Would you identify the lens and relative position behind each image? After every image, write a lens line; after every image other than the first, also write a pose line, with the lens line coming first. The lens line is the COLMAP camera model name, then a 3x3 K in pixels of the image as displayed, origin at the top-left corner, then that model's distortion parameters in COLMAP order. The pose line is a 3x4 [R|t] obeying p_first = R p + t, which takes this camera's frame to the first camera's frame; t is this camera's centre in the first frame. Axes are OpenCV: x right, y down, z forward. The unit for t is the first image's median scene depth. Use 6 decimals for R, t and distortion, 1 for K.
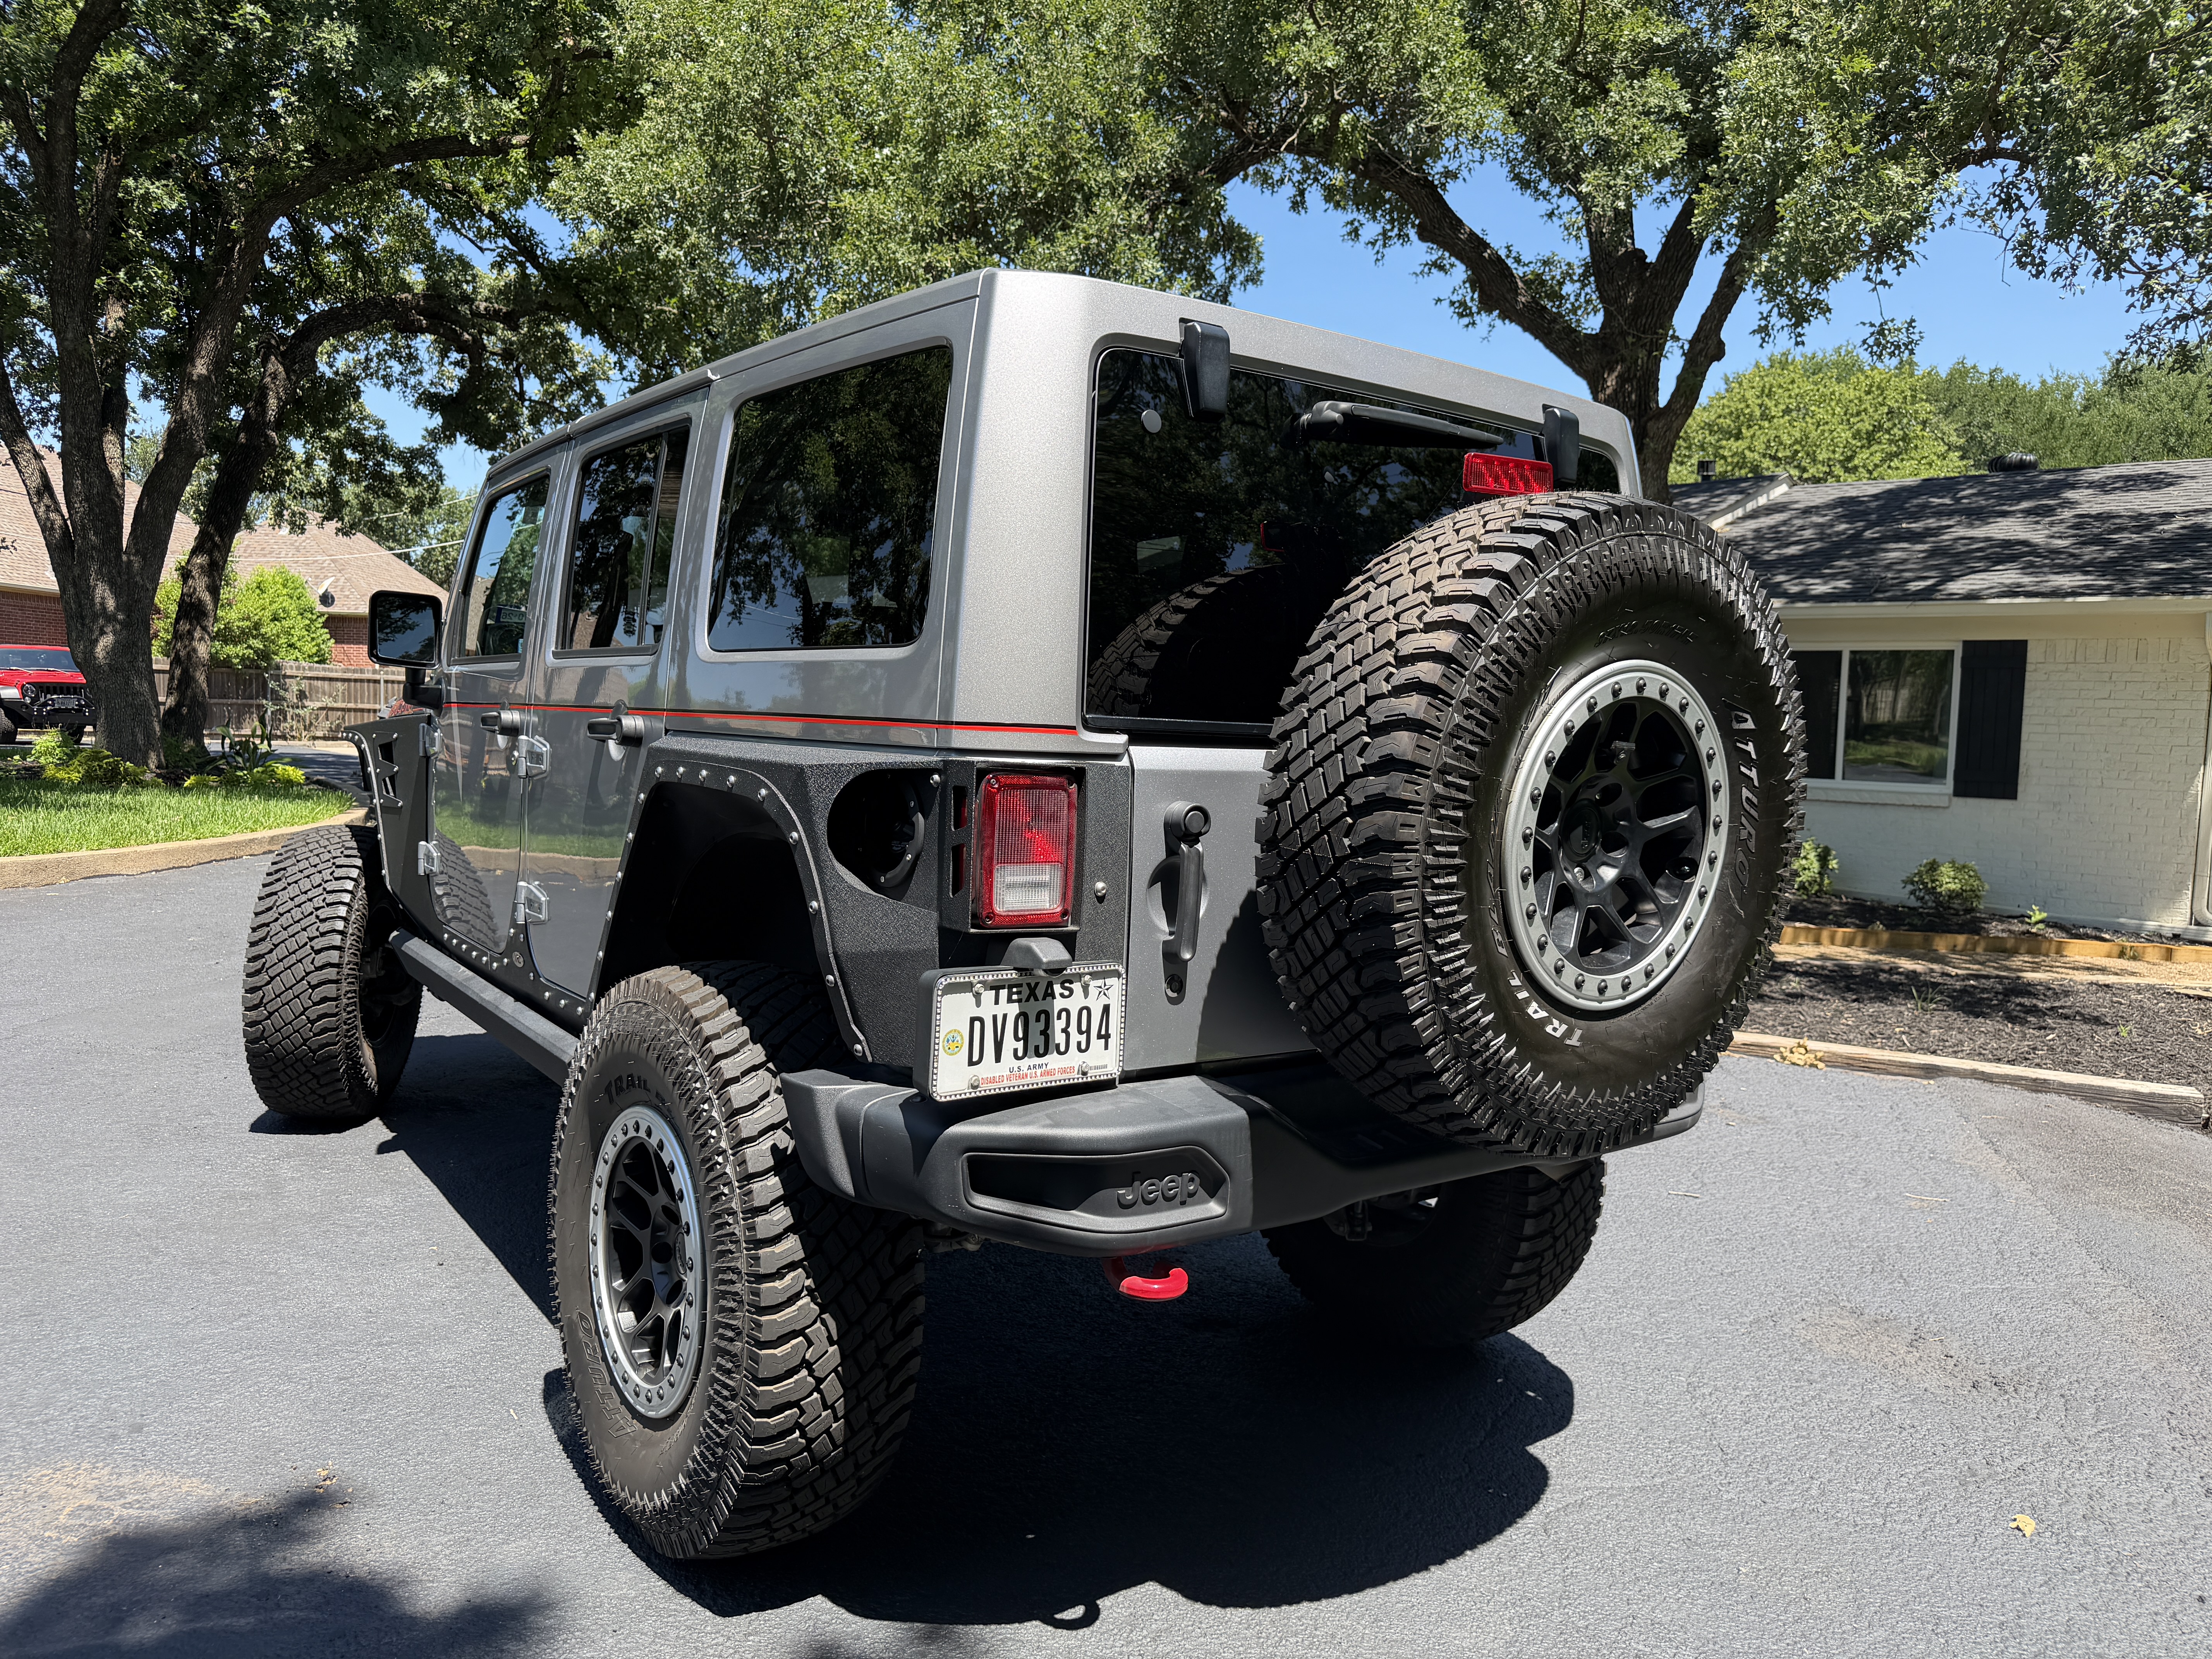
lens RADIAL K [[1550.0, 0, 1117.9], [0, 1550.0, 813.8], [0, 0, 1]] dist [0.028014, -0.044238]
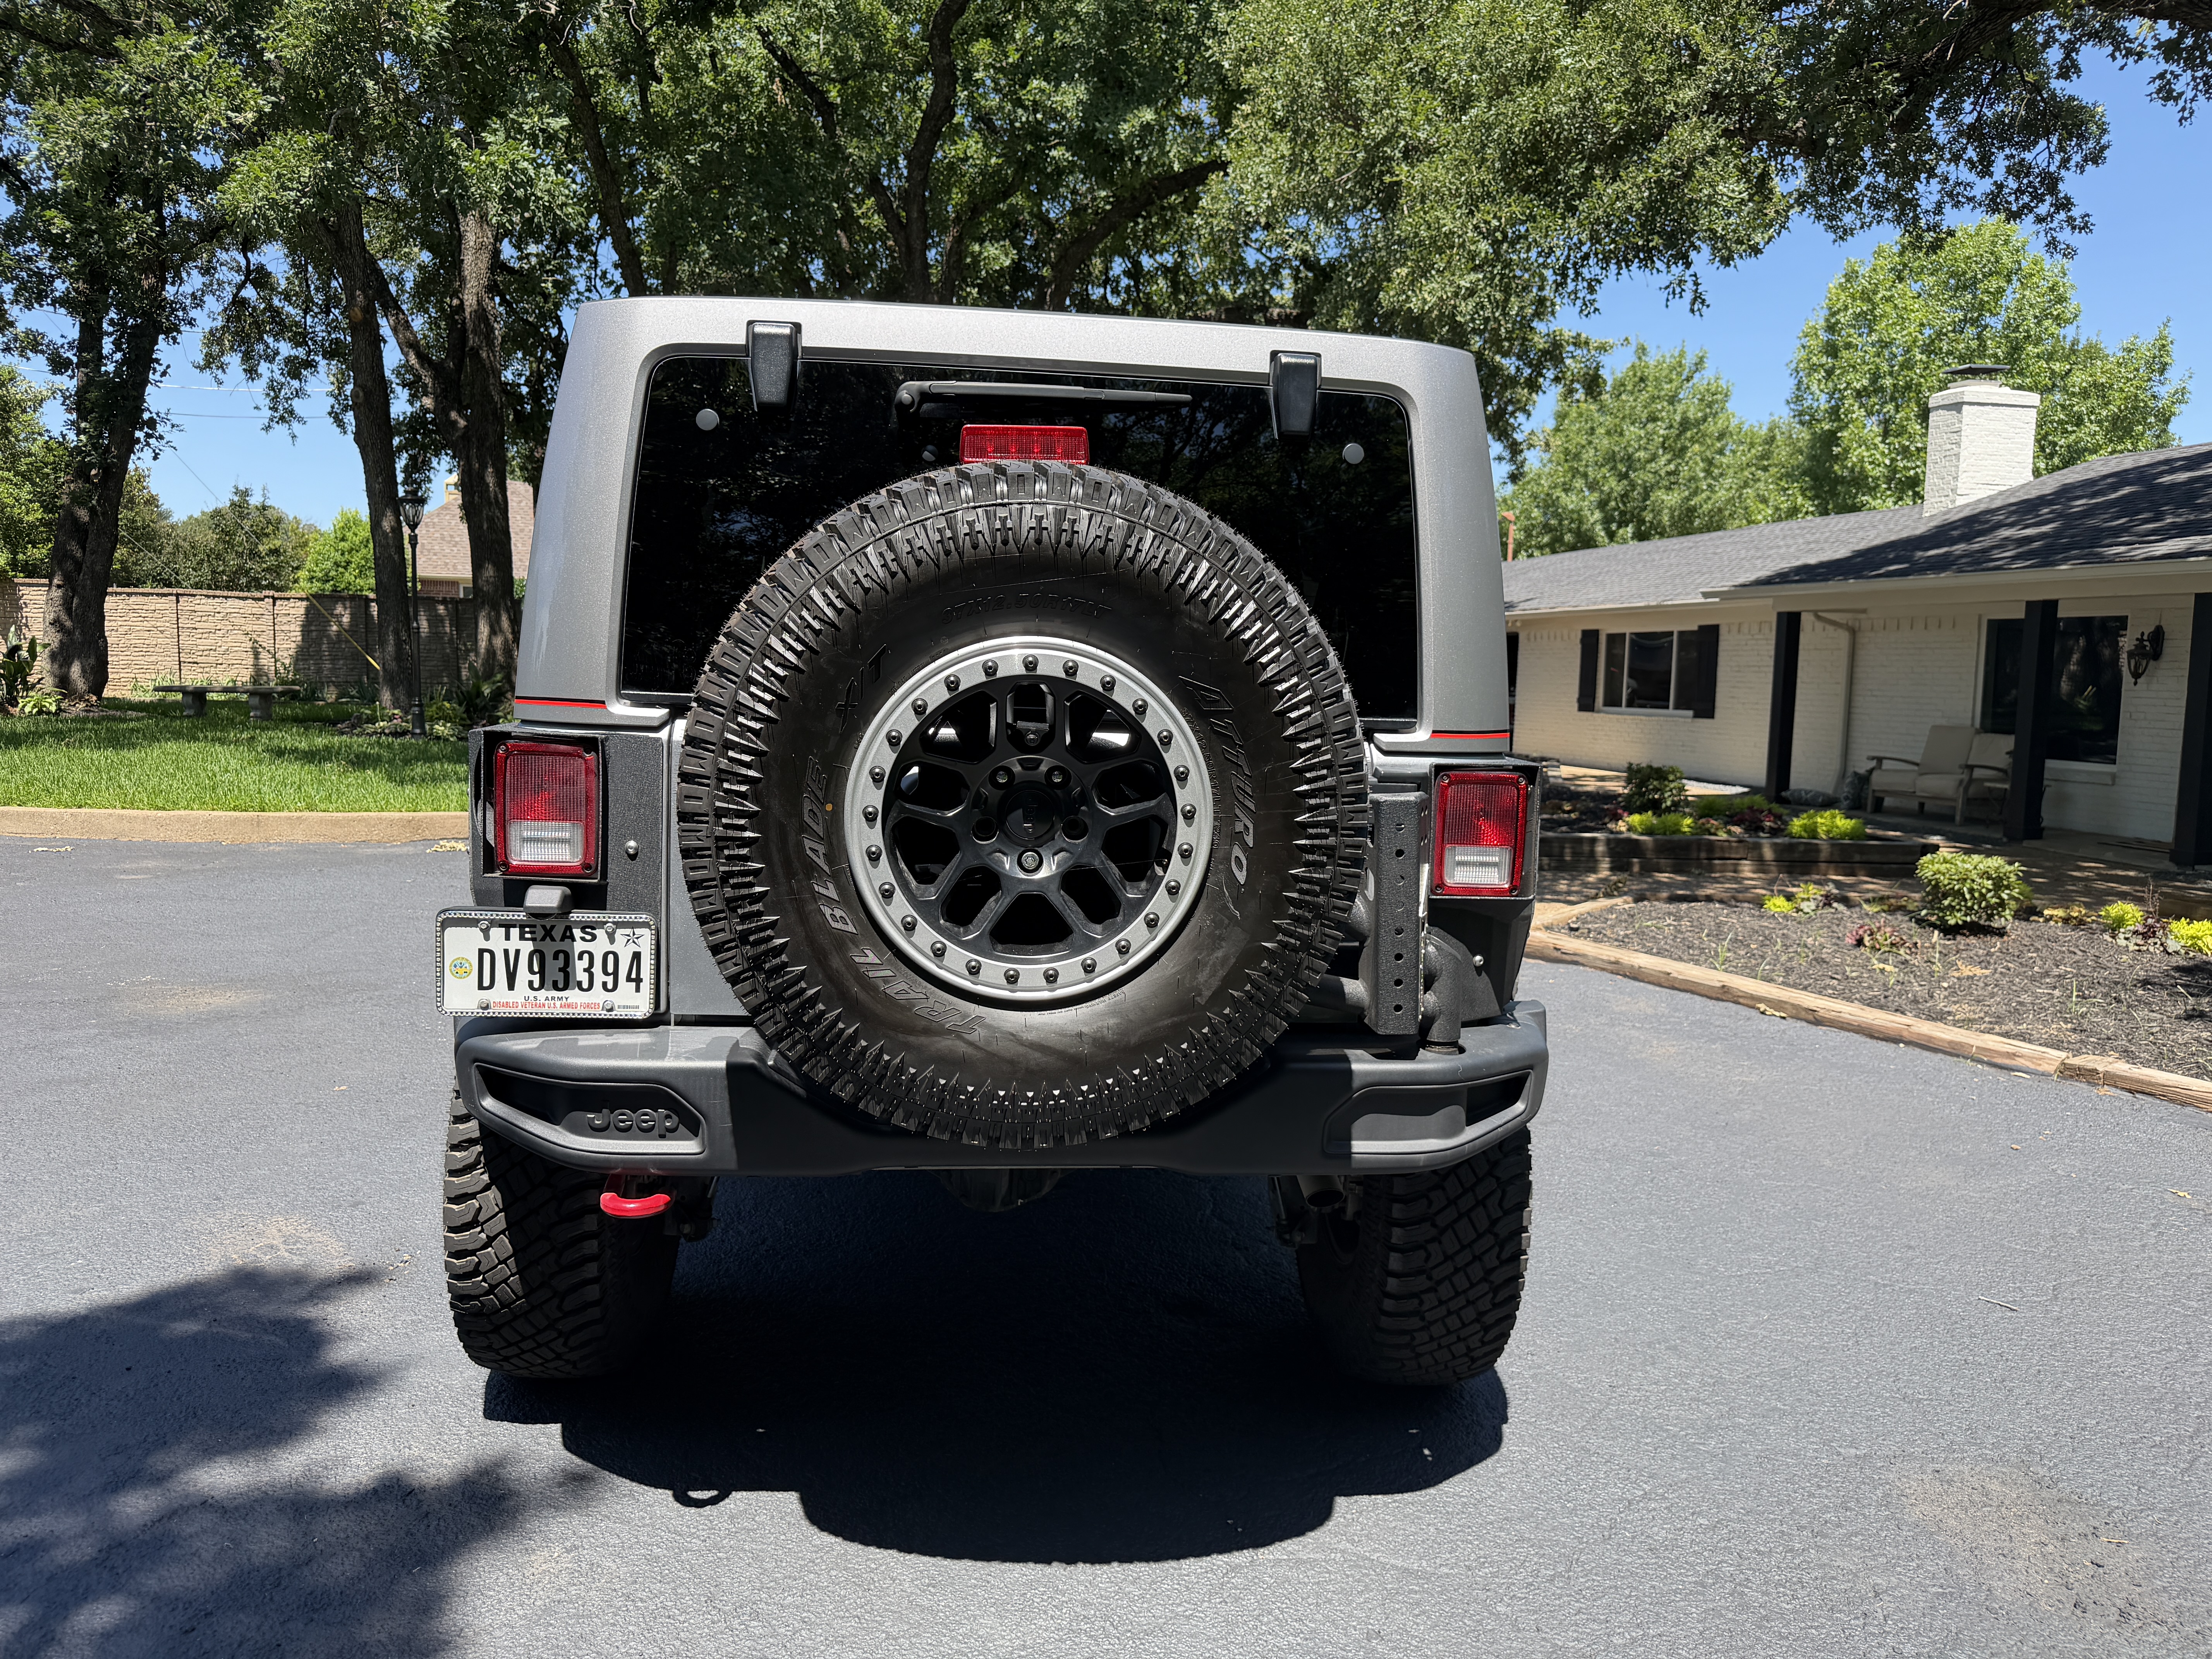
lens RADIAL K [[1550.0, 0, 1115.4], [0, 1550.0, 823.7], [0, 0, 1]] dist [0.028014, -0.044238]
pose [[0.850269, 0.042087, -0.524664, 0.871682], [-0.030245, 0.999058, 0.031127, -0.014624], [0.525479, -0.010598, 0.850740, 0.228173]]
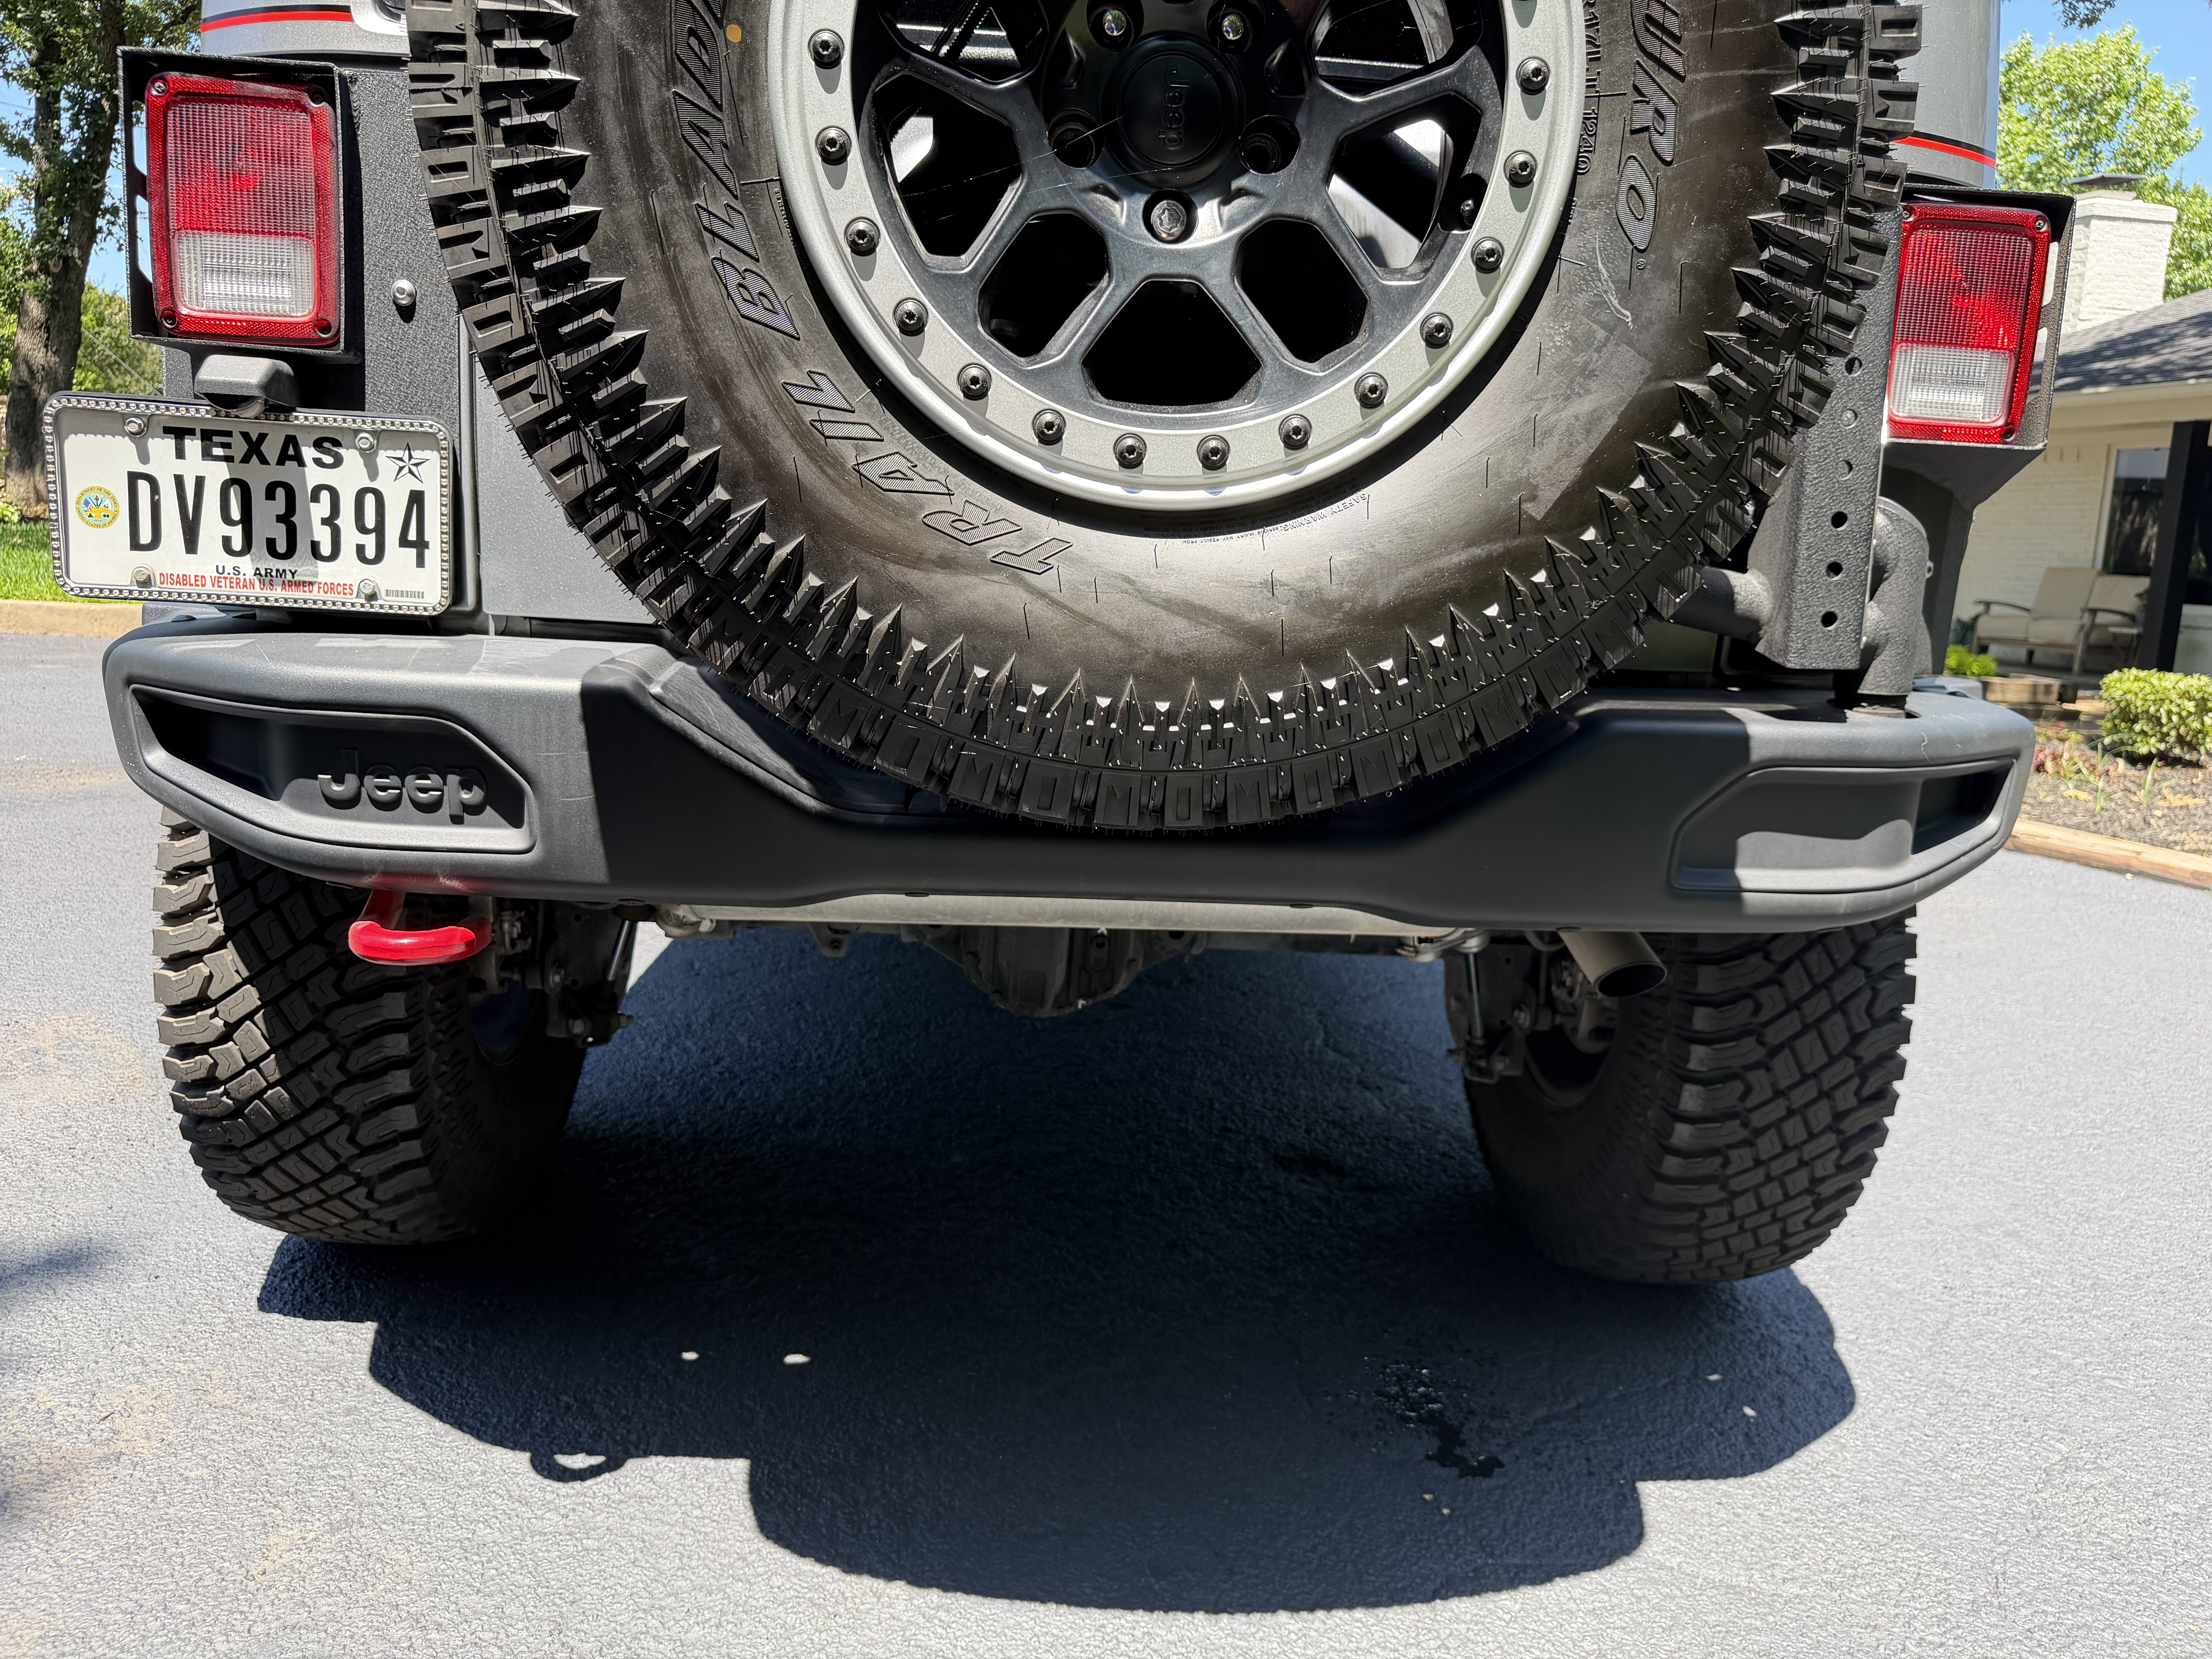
lens RADIAL K [[1550.0, 0, 1115.5], [0, 1550.0, 819.9], [0, 0, 1]] dist [0.028014, -0.044238]
pose [[0.842714, 0.101632, -0.528681, 0.560739], [-0.050725, 0.992640, 0.109966, 0.169983], [0.535966, -0.065852, 0.841667, 0.623455]]
